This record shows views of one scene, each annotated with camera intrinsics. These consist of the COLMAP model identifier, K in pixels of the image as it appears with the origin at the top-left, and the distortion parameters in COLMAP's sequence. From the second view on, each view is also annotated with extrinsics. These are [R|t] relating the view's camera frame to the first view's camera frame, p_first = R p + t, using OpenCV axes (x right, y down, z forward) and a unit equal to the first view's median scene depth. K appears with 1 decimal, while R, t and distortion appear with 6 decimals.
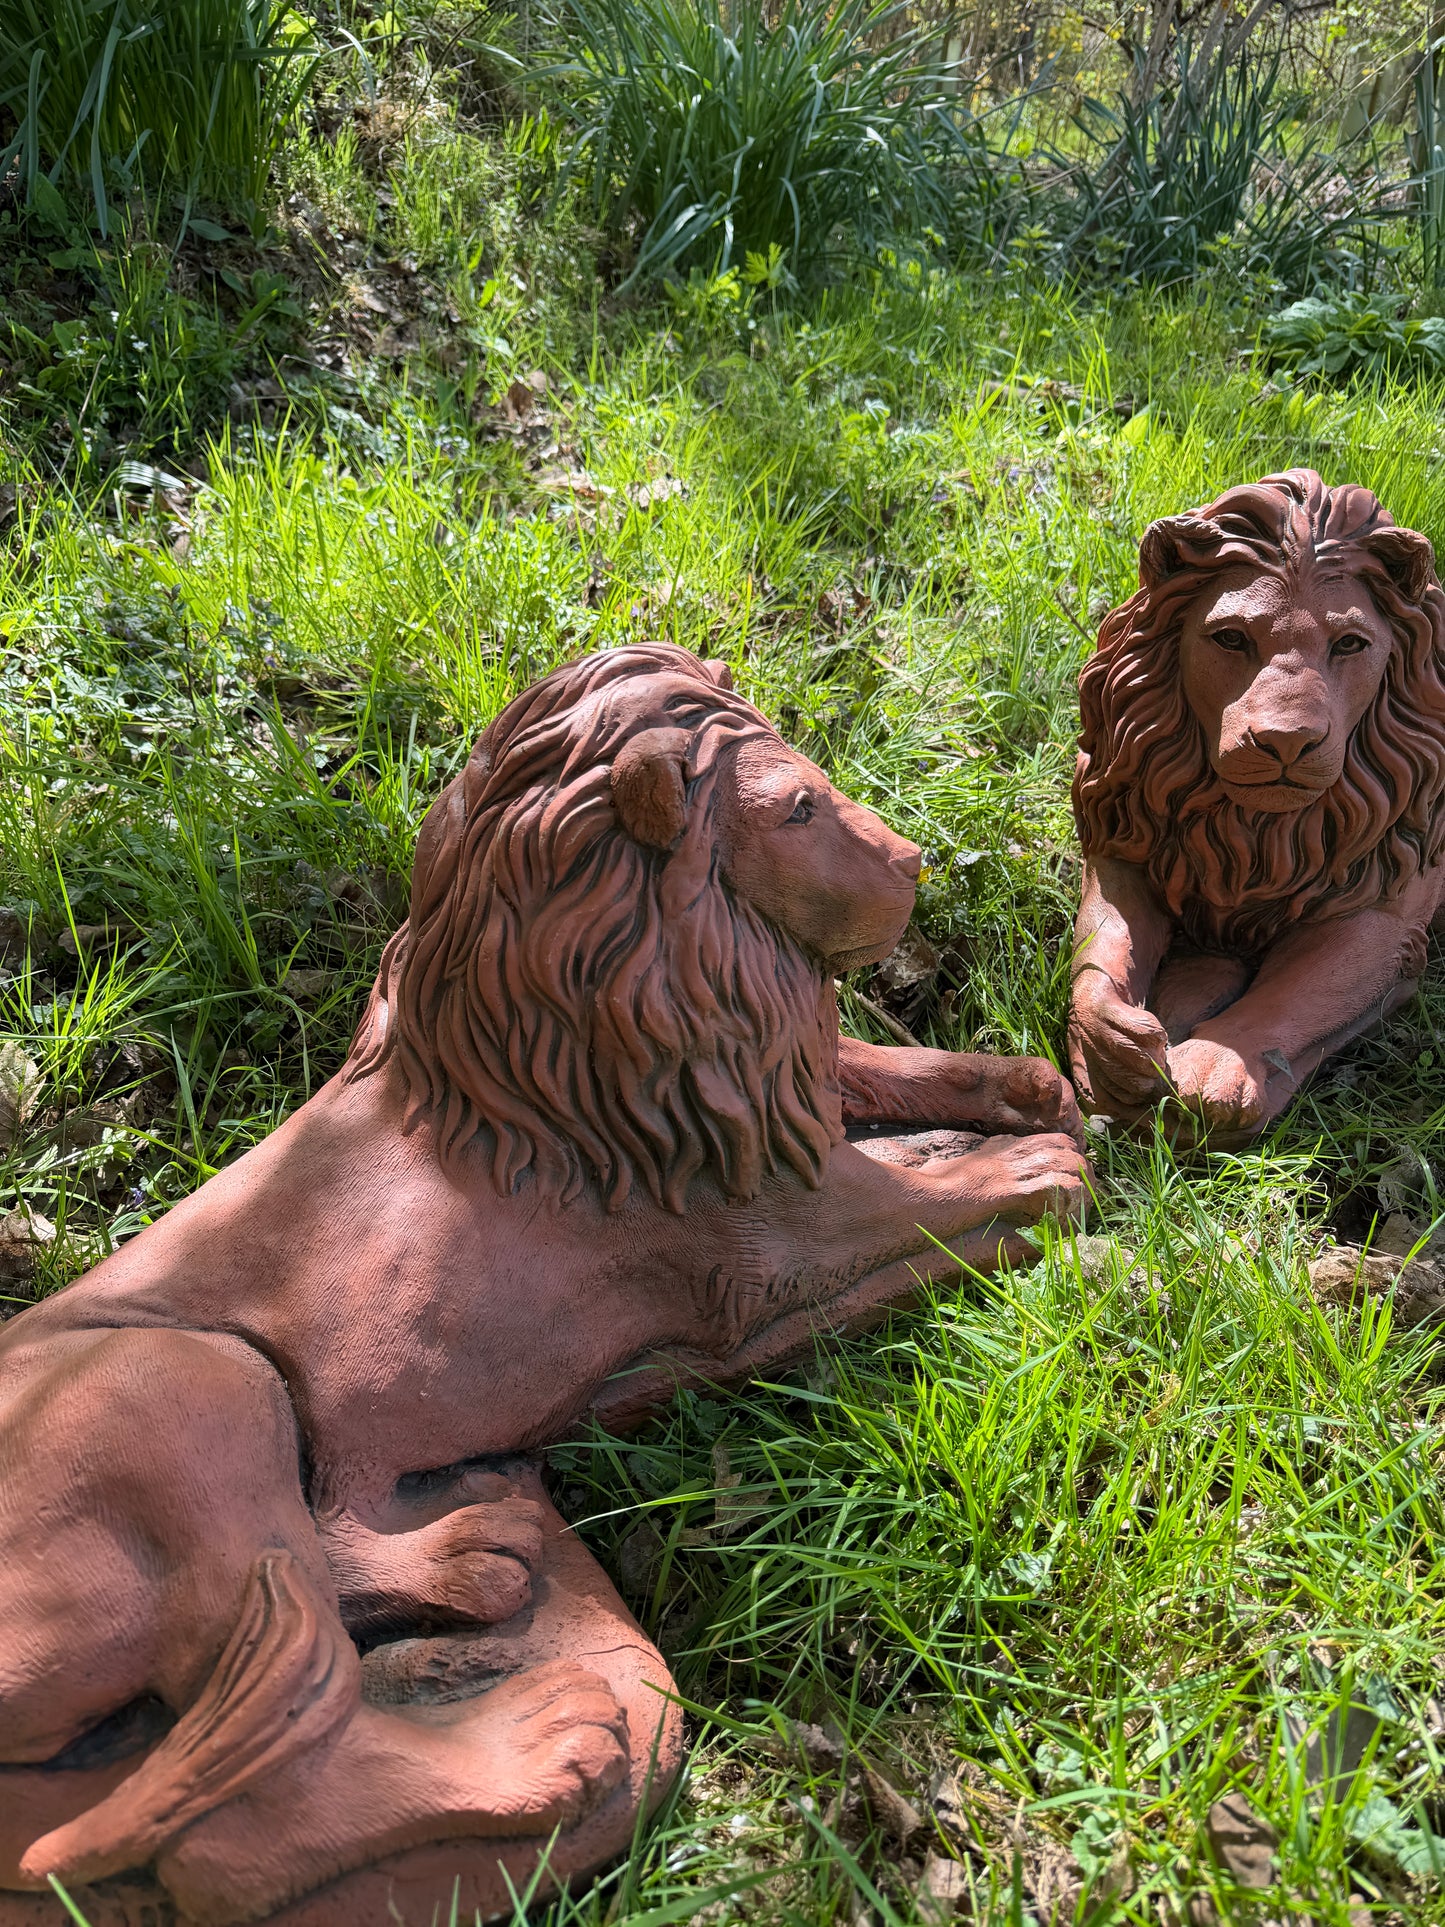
lens RADIAL K [[1358.8, 0, 806.9], [0, 1358.8, 968.6], [0, 0, 1]] dist [-0.003742, 0.034828]
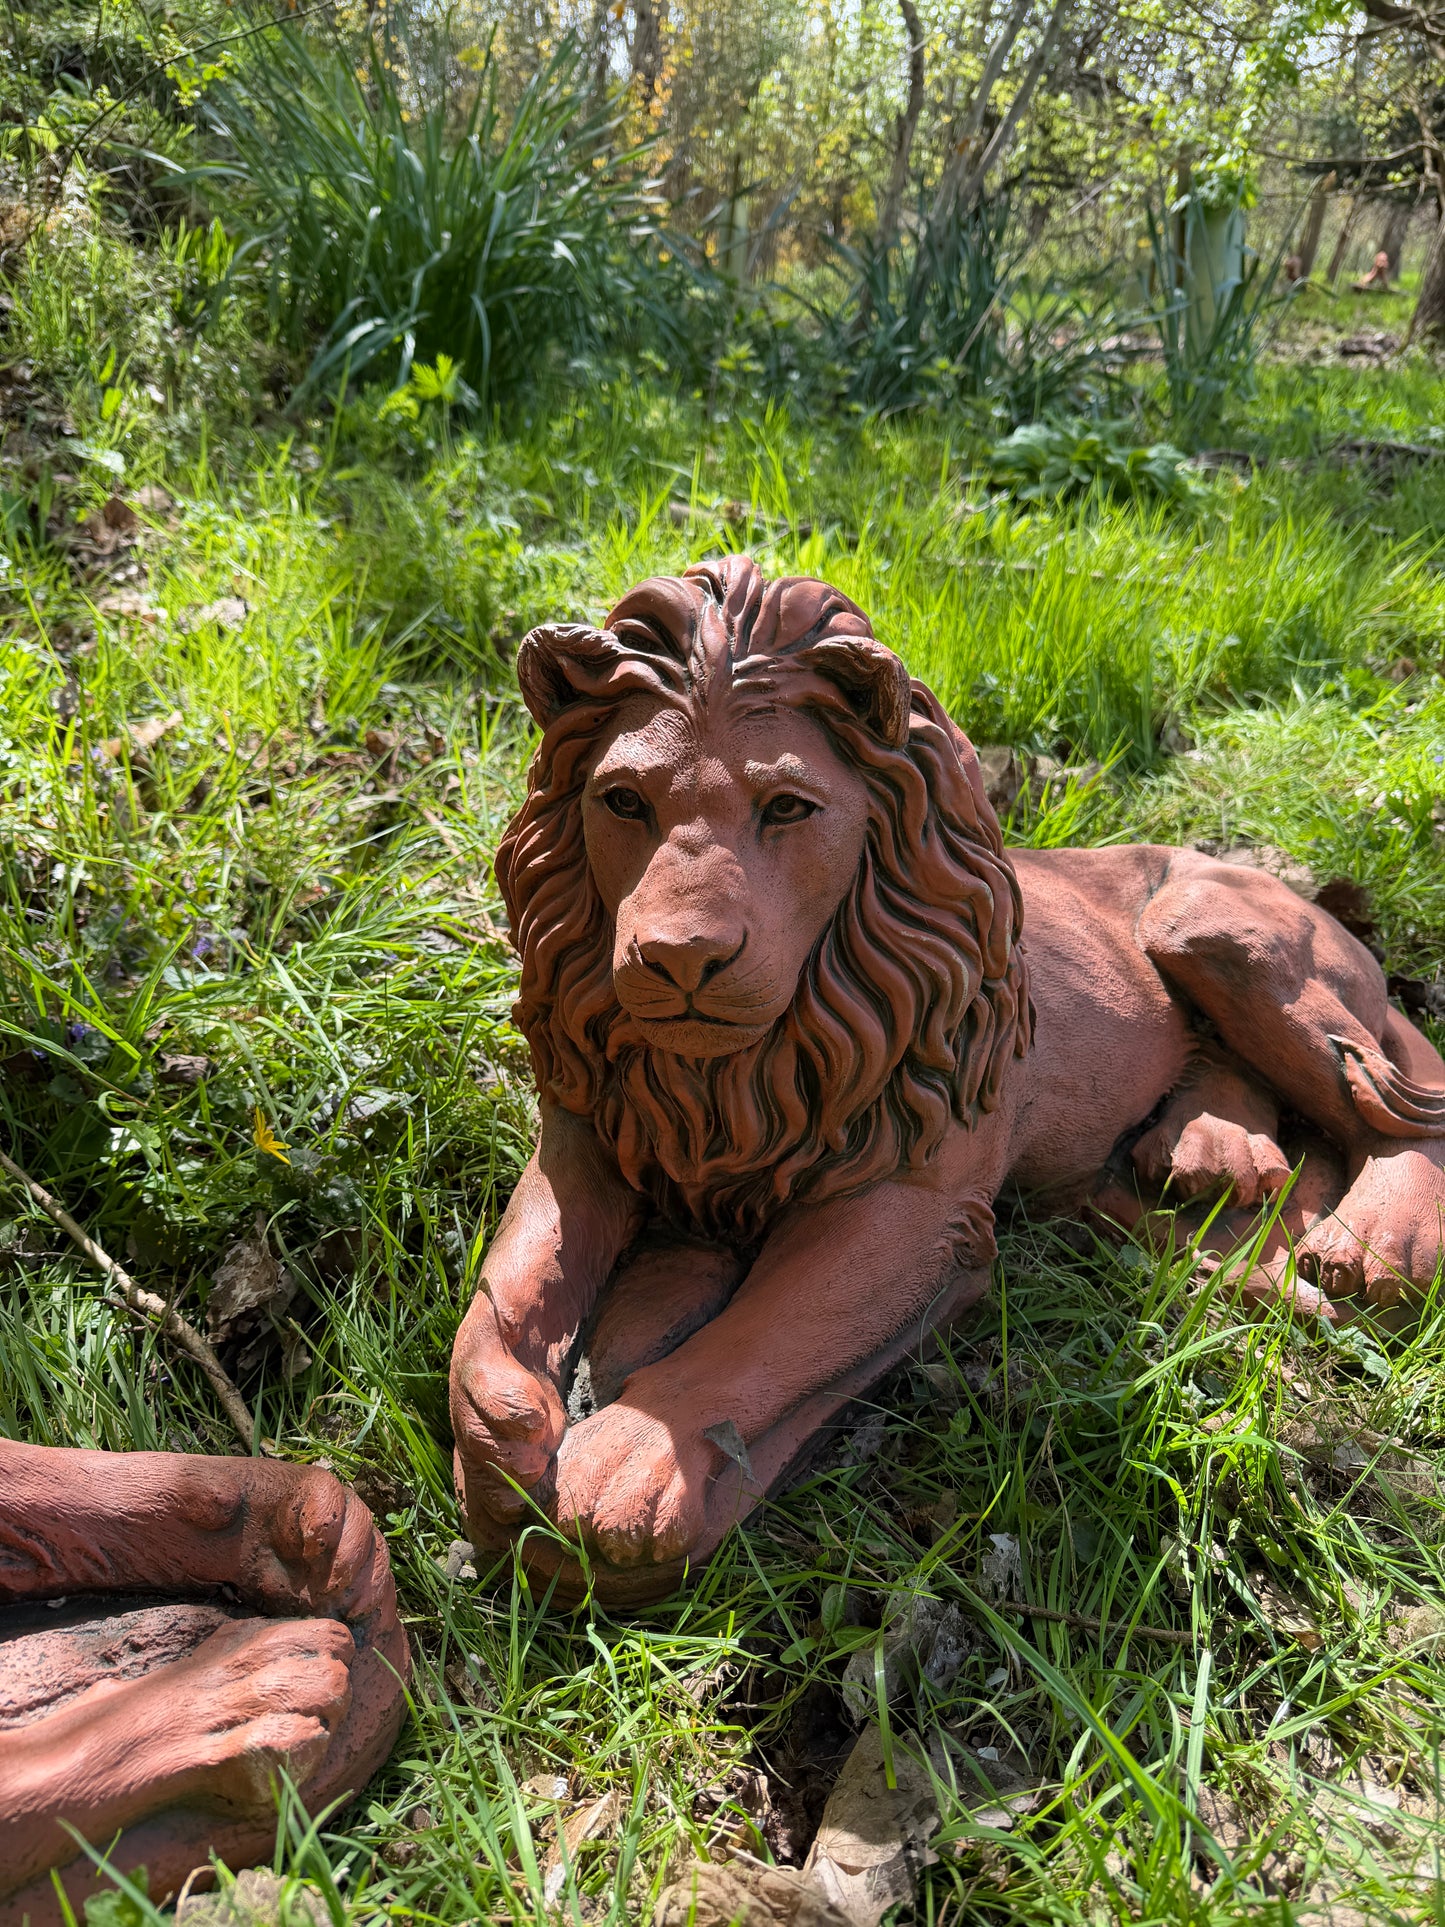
lens RADIAL K [[1422.6, 0, 730.8], [0, 1422.6, 977.1], [0, 0, 1]] dist [0.099263, -0.128716]
pose [[0.995803, -0.025436, 0.087914, 0.281781], [0.034159, 0.994482, -0.099186, -0.080217], [-0.084906, 0.101773, 0.991178, 0.291155]]
